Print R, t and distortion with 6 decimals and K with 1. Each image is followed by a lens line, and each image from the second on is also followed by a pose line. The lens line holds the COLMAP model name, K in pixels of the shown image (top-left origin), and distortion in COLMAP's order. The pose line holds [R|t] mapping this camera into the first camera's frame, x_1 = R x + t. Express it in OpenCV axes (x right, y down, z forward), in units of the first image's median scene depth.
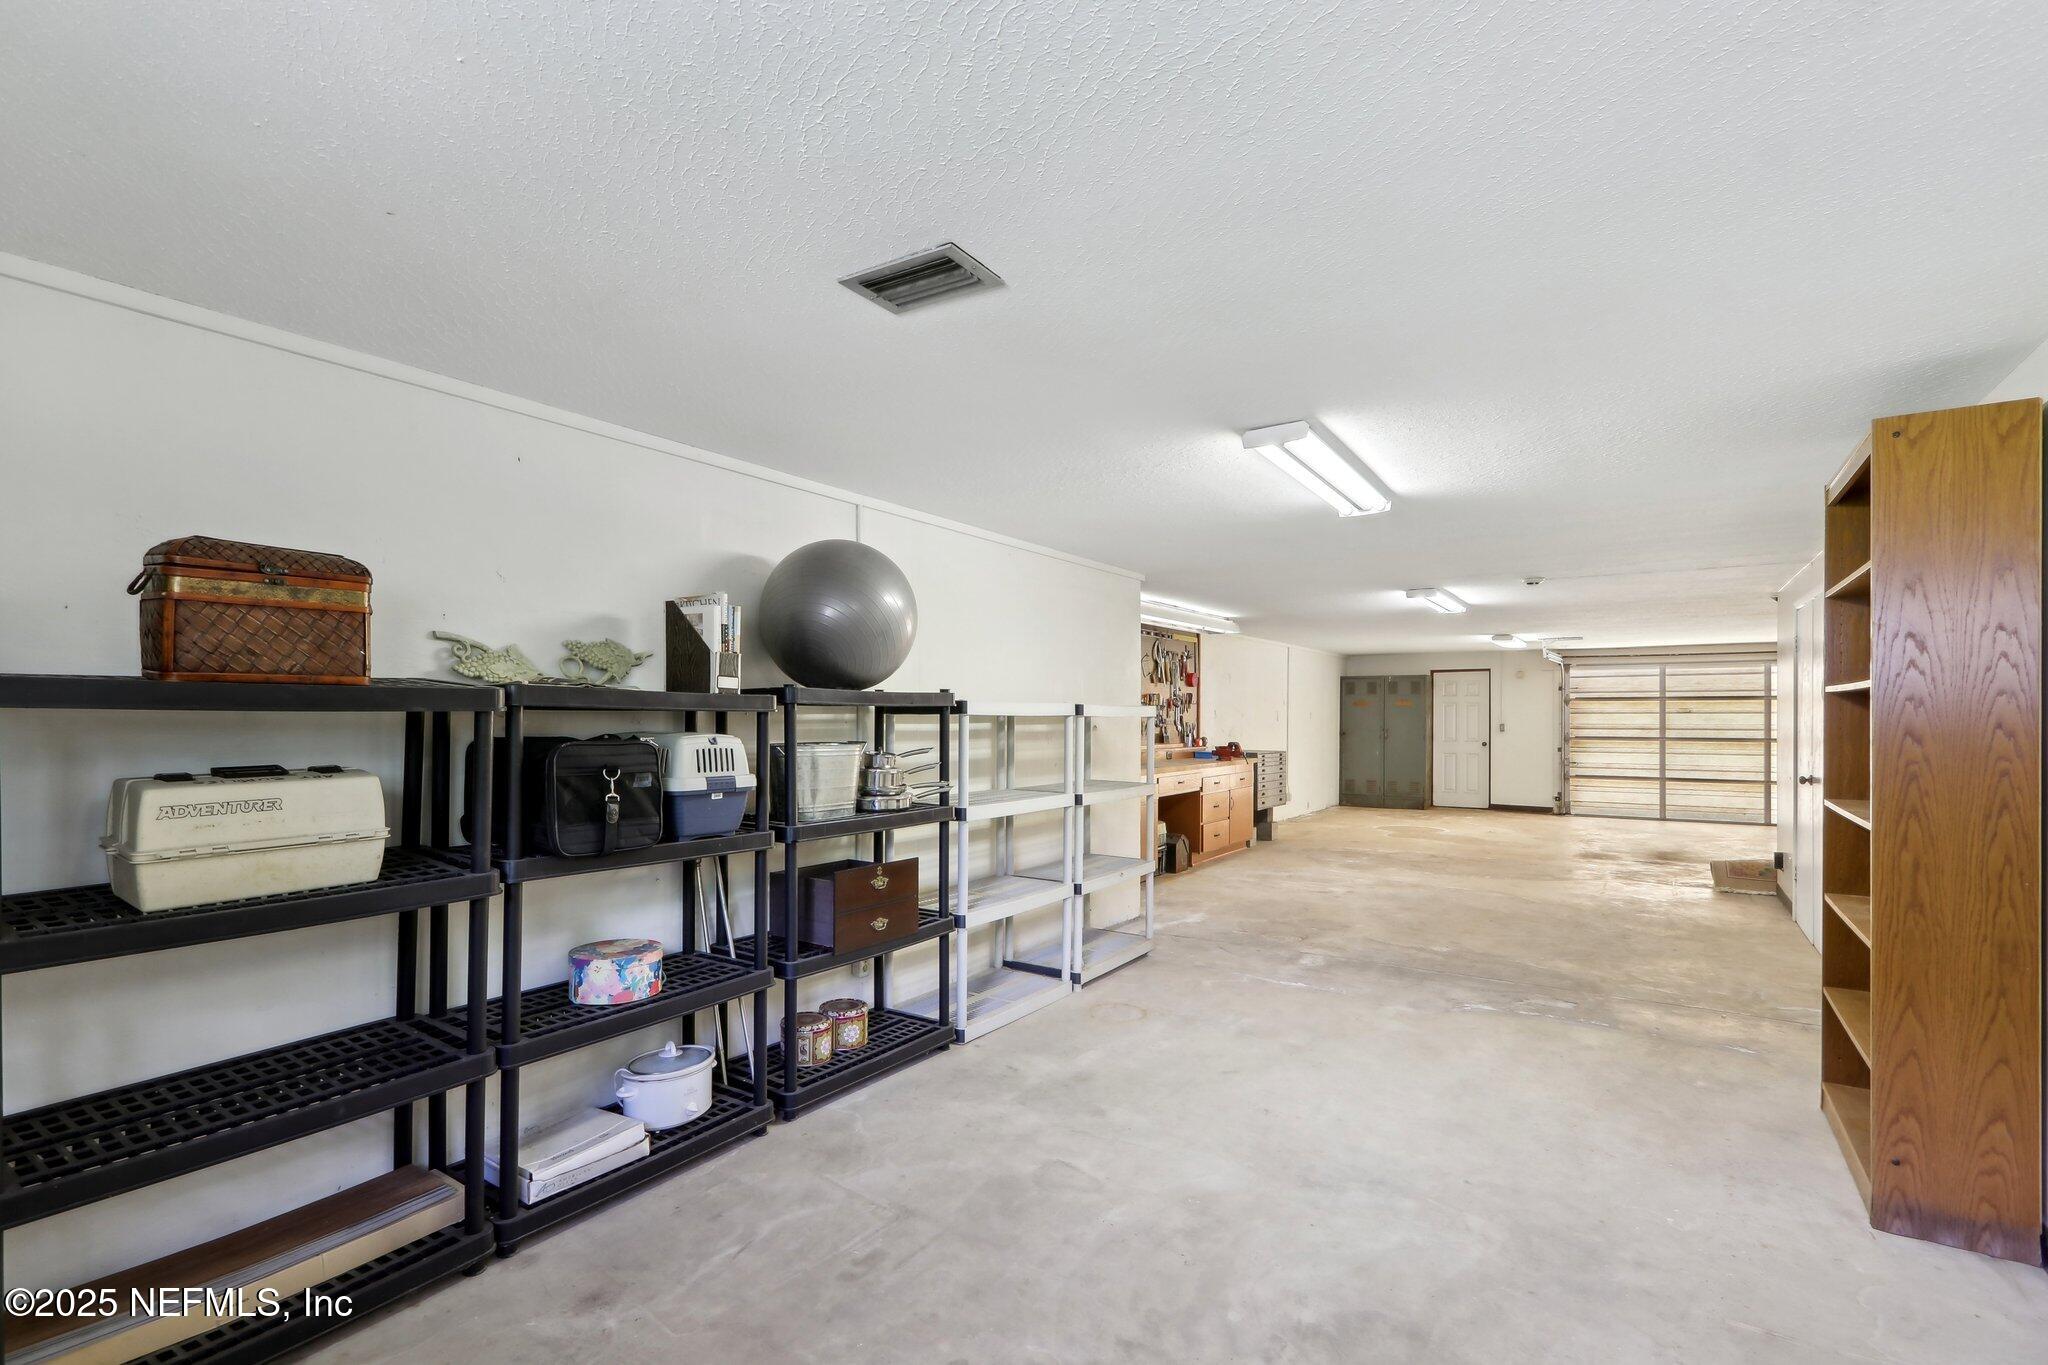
lens RADIAL K [[941.6, 0, 1016.3], [0, 941.6, 702.2], [0, 0, 1]] dist [-0.002168, -0.000129]
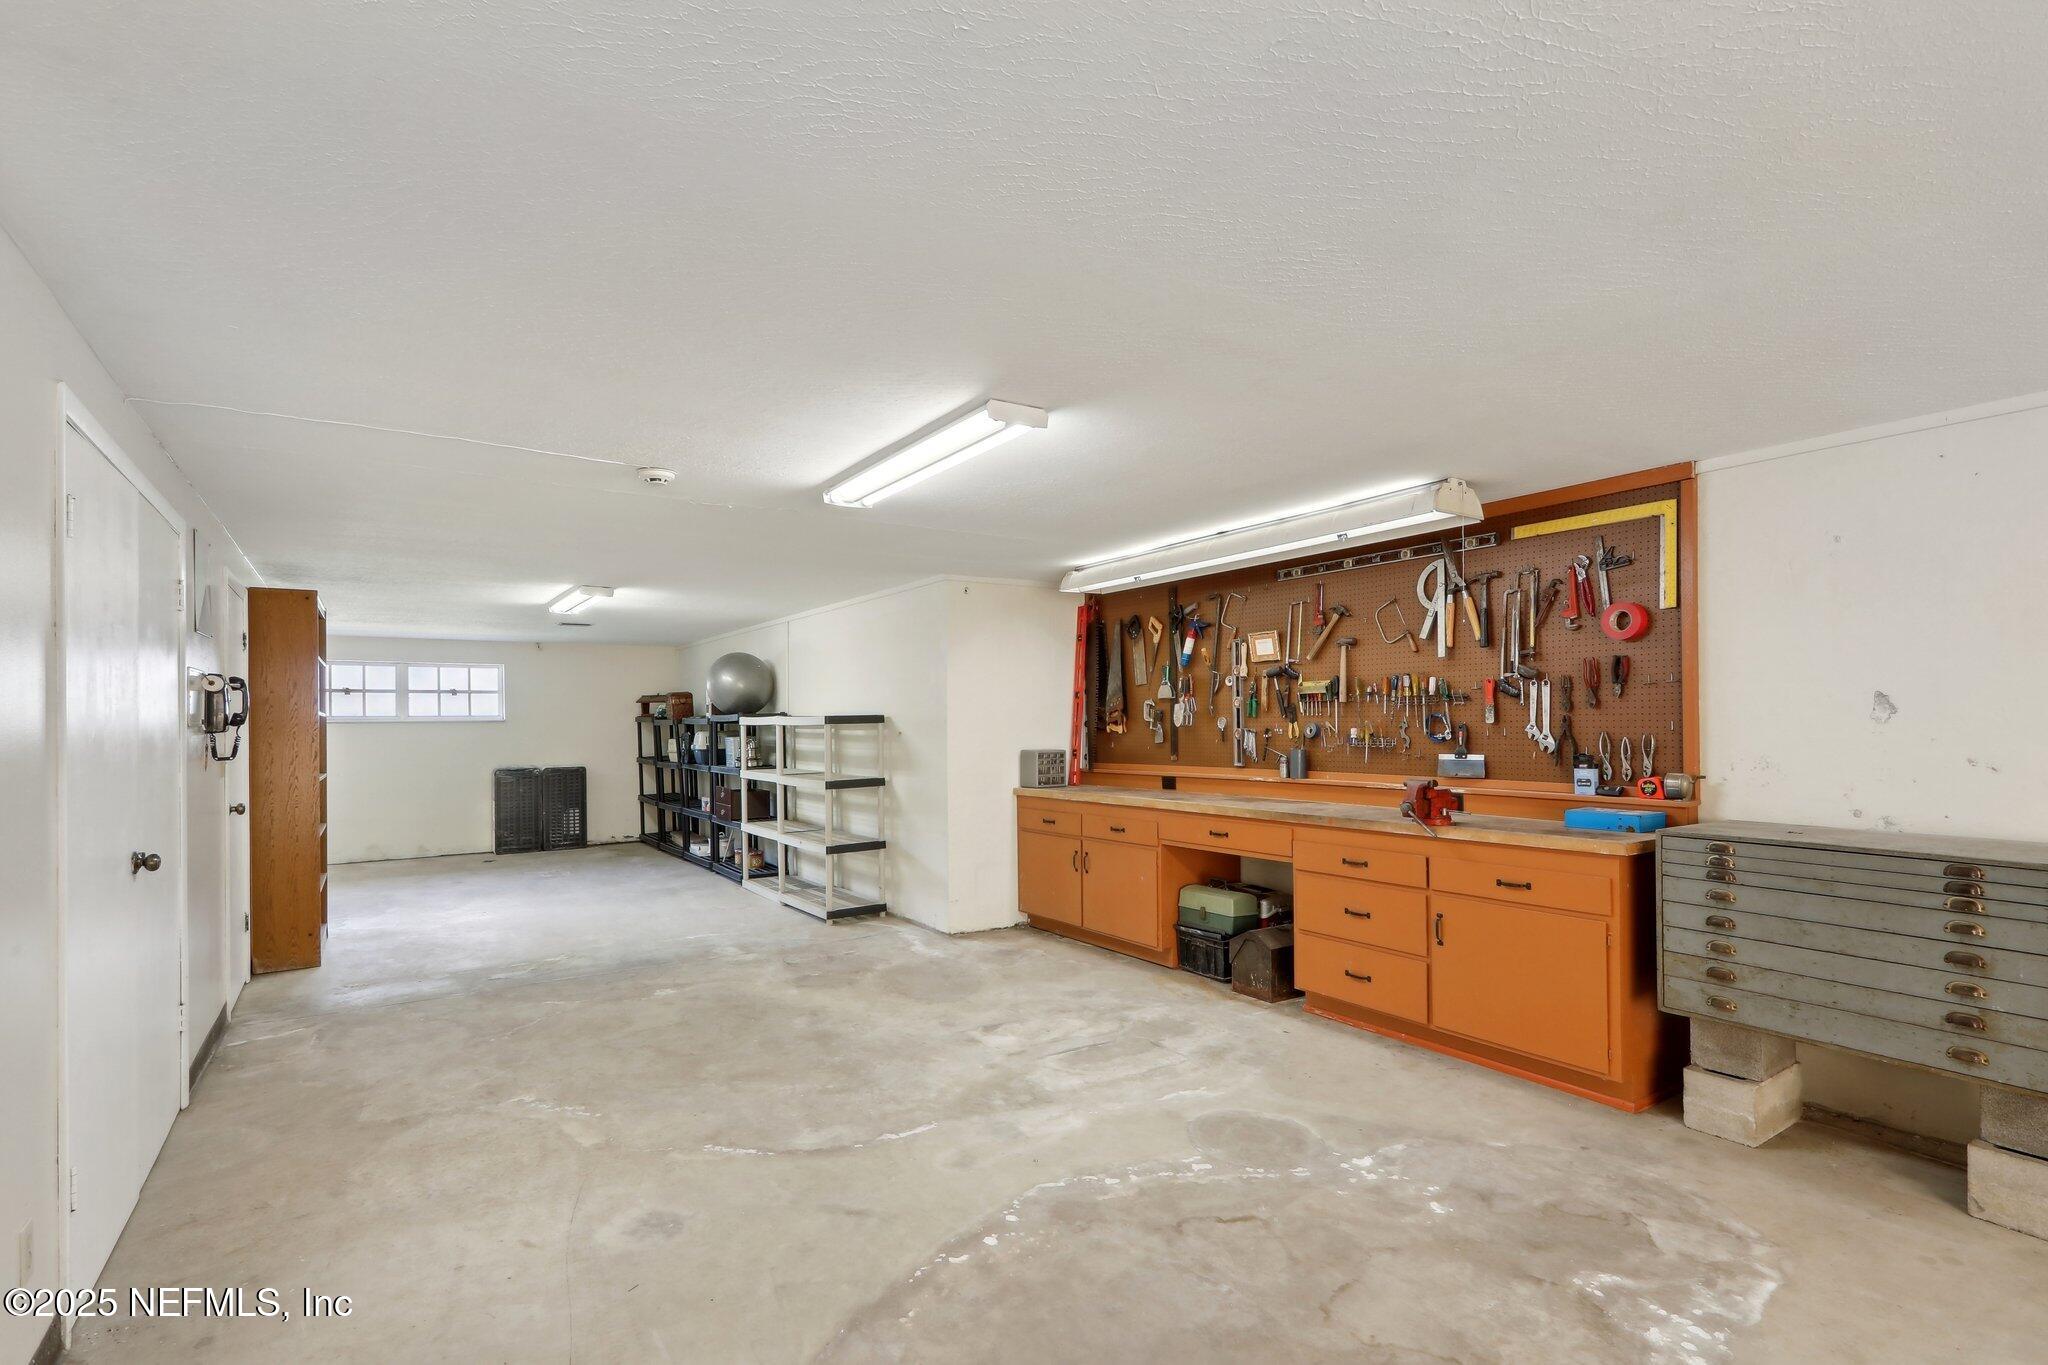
lens RADIAL K [[941.6, 0, 1016.3], [0, 941.6, 702.2], [0, 0, 1]] dist [-0.002168, -0.000129]
pose [[-0.370044, -0.019431, -0.928811, 1.306845], [0.020564, 0.999365, -0.029100, 0.024419], [0.928787, -0.029868, -0.369409, 1.854870]]
